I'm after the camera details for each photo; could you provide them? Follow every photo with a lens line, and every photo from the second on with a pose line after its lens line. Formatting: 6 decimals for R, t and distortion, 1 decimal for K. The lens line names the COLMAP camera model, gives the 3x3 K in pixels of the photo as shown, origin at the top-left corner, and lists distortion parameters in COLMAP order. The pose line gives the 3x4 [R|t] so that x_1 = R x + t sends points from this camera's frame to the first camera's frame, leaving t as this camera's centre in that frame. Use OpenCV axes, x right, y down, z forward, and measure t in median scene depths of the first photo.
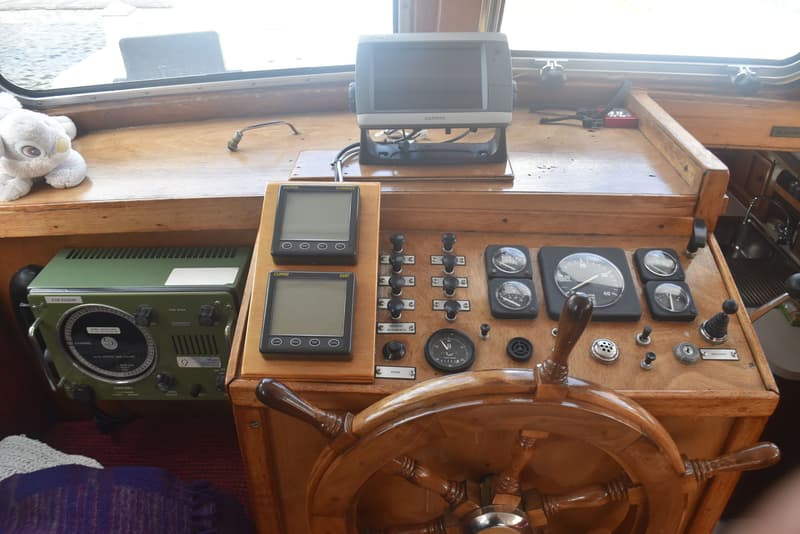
lens RADIAL K [[617.0, 0, 400.0], [0, 617.0, 267.0], [0, 0, 1]] dist [-0.093932, 0.003555]
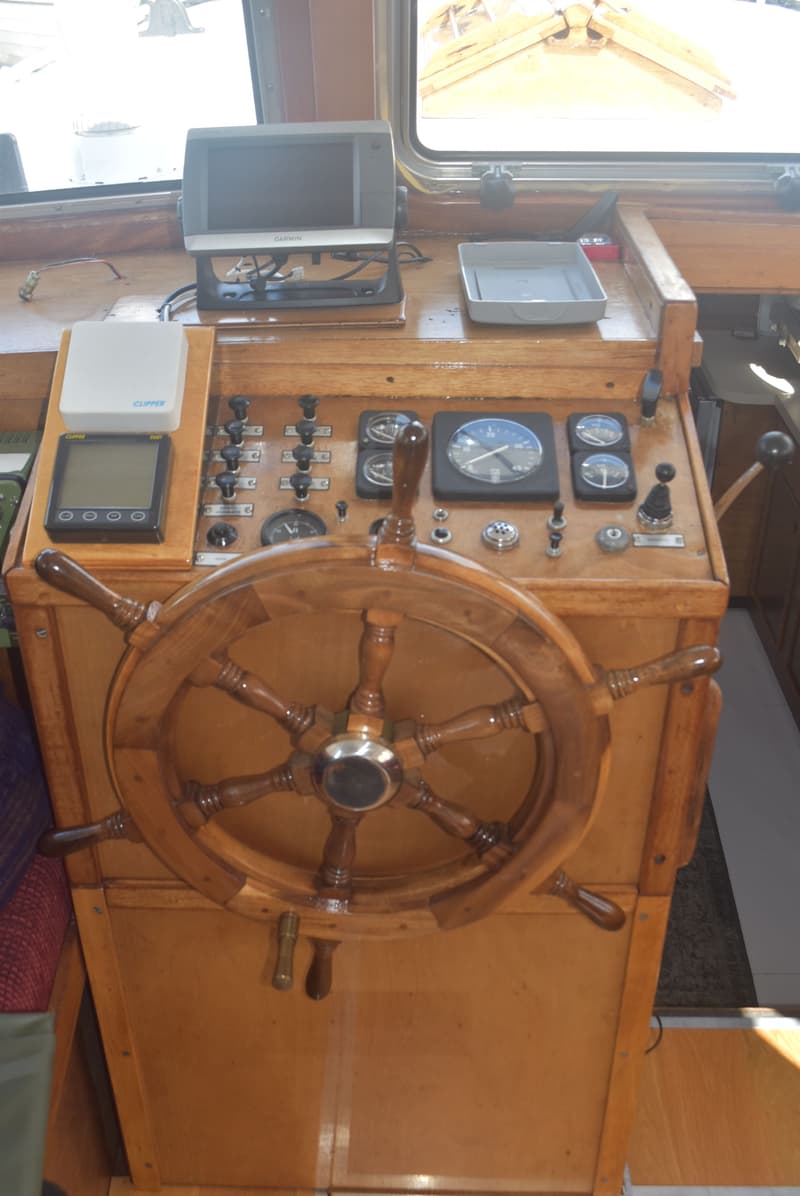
lens RADIAL K [[1134.7, 0, 339.4], [0, 1134.7, 595.5], [0, 0, 1]] dist [-0.094147, 0.004447]
pose [[0.999454, -0.006177, -0.032462, 0.178340], [0.006648, 0.999874, 0.014446, 0.187301], [0.032369, -0.014654, 0.999369, -0.397290]]
